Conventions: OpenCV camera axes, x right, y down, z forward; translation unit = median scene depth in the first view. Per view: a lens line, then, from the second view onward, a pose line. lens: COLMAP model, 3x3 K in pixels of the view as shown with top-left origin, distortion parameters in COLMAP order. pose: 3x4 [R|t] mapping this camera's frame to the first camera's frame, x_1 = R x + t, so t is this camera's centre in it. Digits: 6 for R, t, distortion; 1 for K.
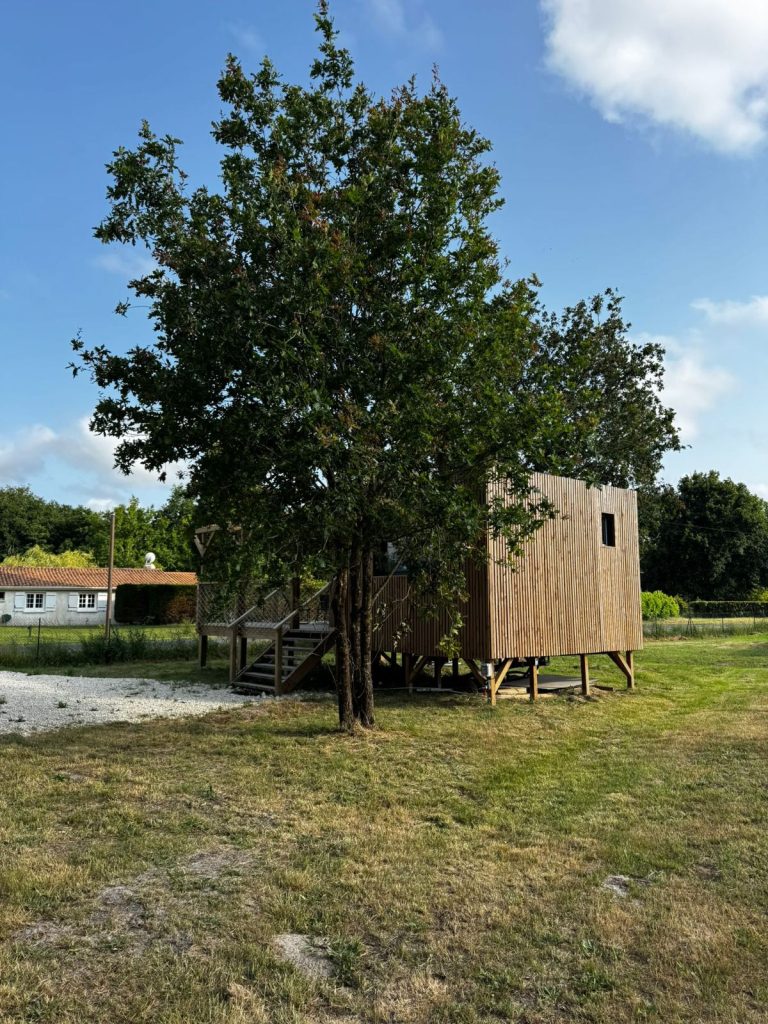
lens RADIAL K [[727.9, 0, 384.4], [0, 727.9, 510.1], [0, 0, 1]] dist [0.004426, -0.003025]
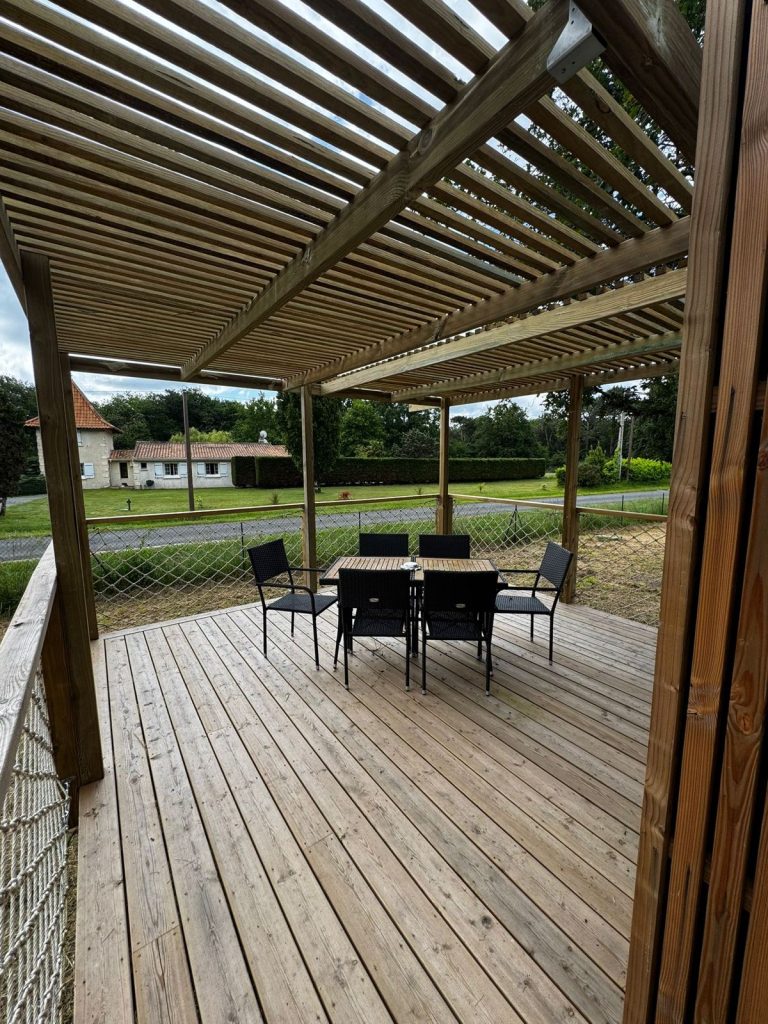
lens RADIAL K [[408.7, 0, 383.8], [0, 408.7, 510.0], [0, 0, 1]] dist [-0.002871, 0.000041]
pose [[0.995560, 0.002052, -0.094104, -0.030800], [0.021835, 0.967458, 0.252089, 0.018509], [0.091559, -0.253024, 0.963118, 0.310038]]
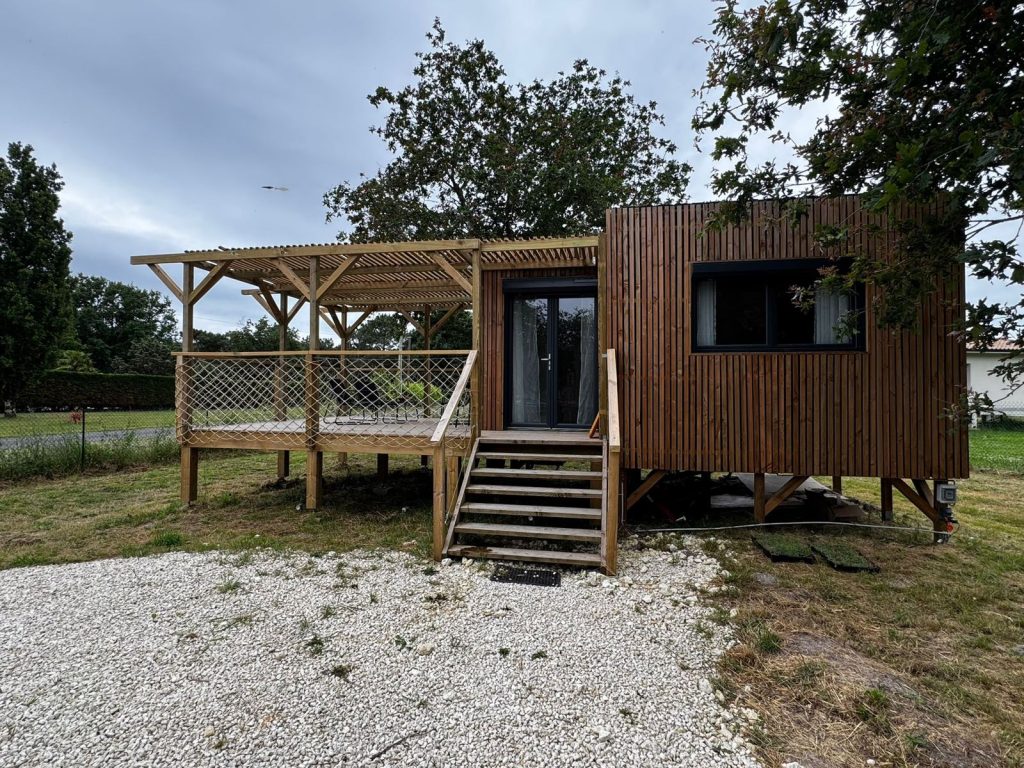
lens RADIAL K [[511.5, 0, 512.6], [0, 511.5, 384.0], [0, 0, 1]] dist [-0.014263, 0.007331]
pose [[0.788720, 0.012471, 0.614627, -0.109695], [-0.085080, 0.992387, 0.089044, 0.025075], [-0.608837, -0.122523, 0.783776, 0.194355]]
